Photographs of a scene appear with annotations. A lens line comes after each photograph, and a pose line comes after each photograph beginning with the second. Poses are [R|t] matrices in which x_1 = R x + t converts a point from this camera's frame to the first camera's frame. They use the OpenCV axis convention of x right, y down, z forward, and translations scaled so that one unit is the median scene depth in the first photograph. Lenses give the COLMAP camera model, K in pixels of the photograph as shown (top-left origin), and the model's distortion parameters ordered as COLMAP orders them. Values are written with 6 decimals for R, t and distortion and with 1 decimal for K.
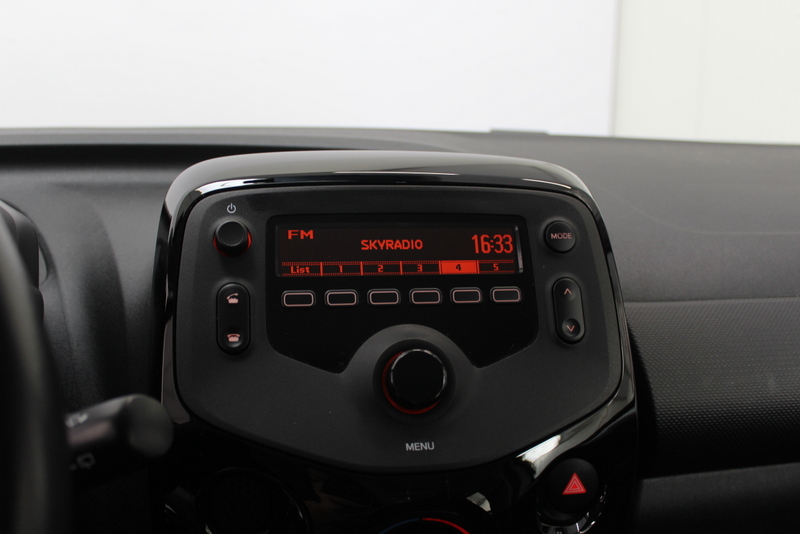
lens RADIAL K [[813.5, 0, 400.0], [0, 813.5, 267.0], [0, 0, 1]] dist [-0.146071, 0.189327]
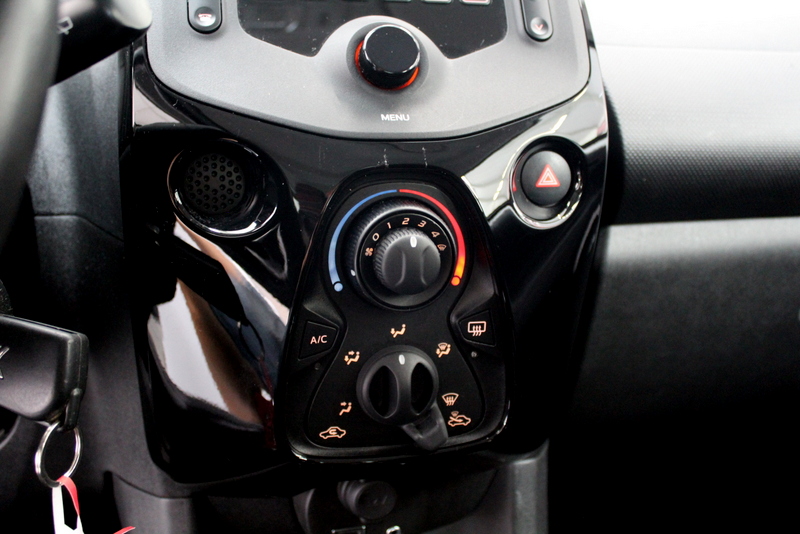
lens RADIAL K [[813.5, 0, 400.0], [0, 813.5, 267.0], [0, 0, 1]] dist [-0.146071, 0.189327]
pose [[0.997982, -0.026216, 0.057830, -0.029275], [0.023172, 0.998342, 0.052688, 0.321562], [-0.059115, -0.051242, 0.996935, -0.009141]]
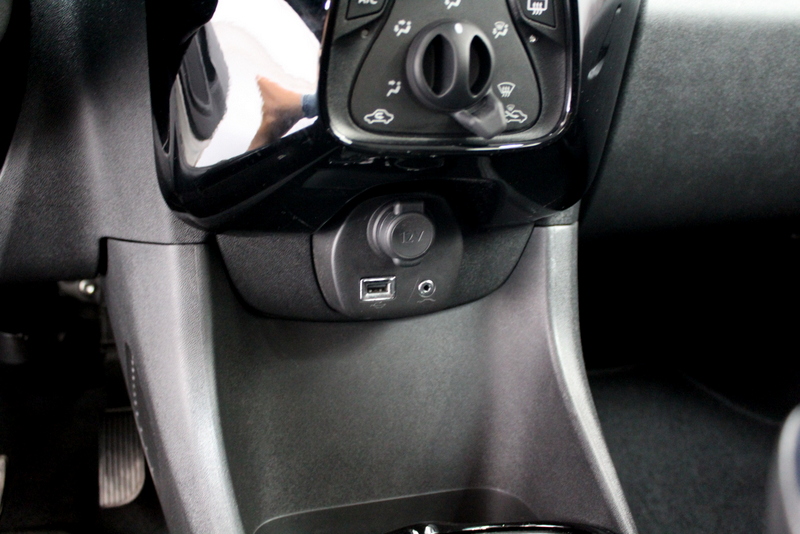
lens RADIAL K [[813.5, 0, 400.0], [0, 813.5, 267.0], [0, 0, 1]] dist [-0.146071, 0.189327]
pose [[0.993675, -0.031660, 0.107740, -0.132757], [0.019072, 0.993075, 0.115923, 0.622443], [-0.110664, -0.113135, 0.987398, 0.075707]]
